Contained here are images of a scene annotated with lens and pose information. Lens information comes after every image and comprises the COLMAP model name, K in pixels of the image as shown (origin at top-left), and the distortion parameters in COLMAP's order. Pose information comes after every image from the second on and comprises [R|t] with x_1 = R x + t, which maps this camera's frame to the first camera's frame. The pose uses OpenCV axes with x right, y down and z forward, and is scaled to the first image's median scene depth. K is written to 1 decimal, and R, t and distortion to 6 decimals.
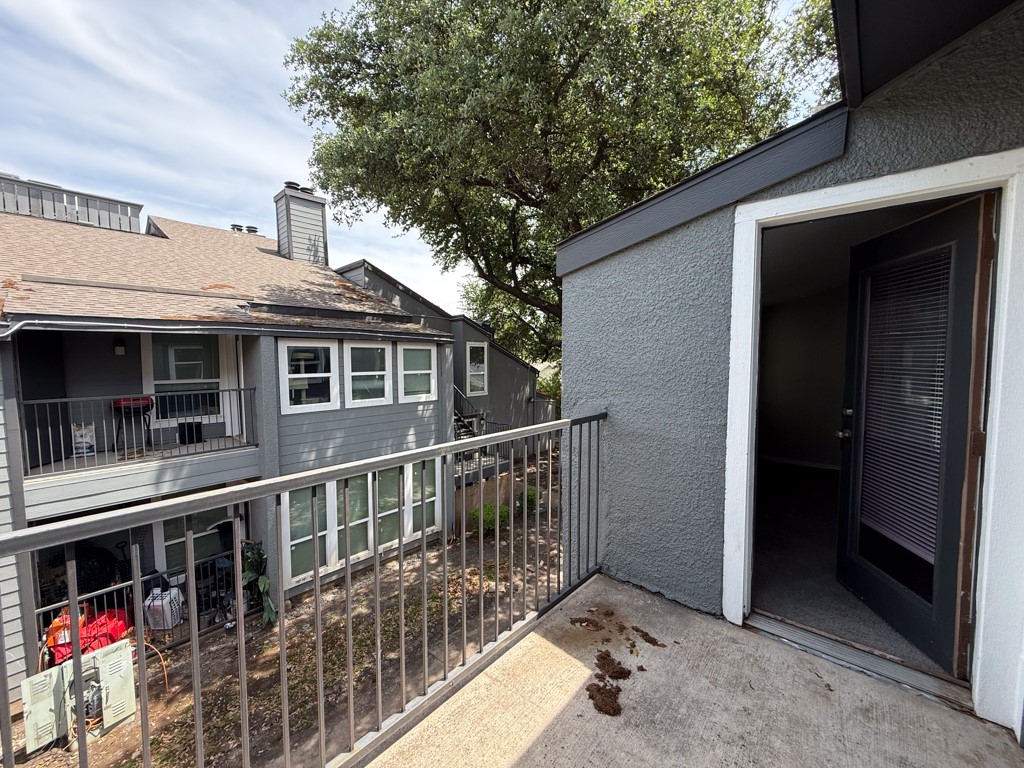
lens RADIAL K [[406.2, 0, 508.1], [0, 406.2, 381.9], [0, 0, 1]] dist [0.001160, 0.000687]
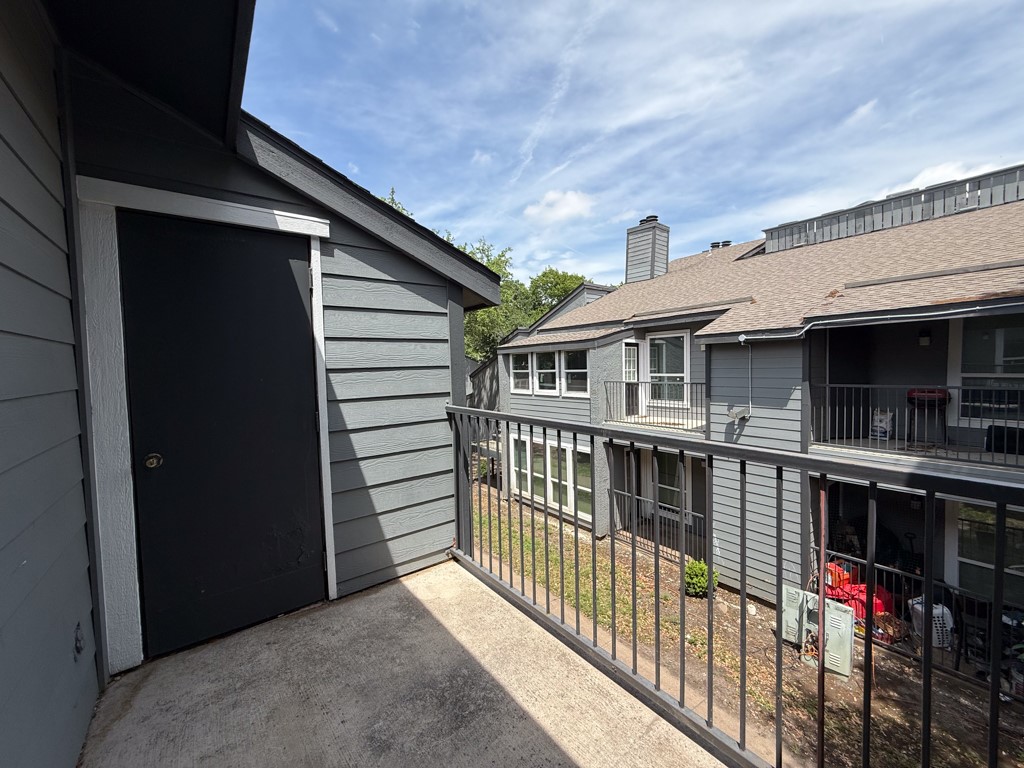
lens RADIAL K [[406.2, 0, 508.1], [0, 406.2, 381.9], [0, 0, 1]] dist [0.001160, 0.000687]
pose [[-0.191187, 0.061975, -0.979595, 0.230046], [-0.028472, 0.997235, 0.068648, -0.018059], [0.981141, 0.041016, -0.188894, 0.239879]]
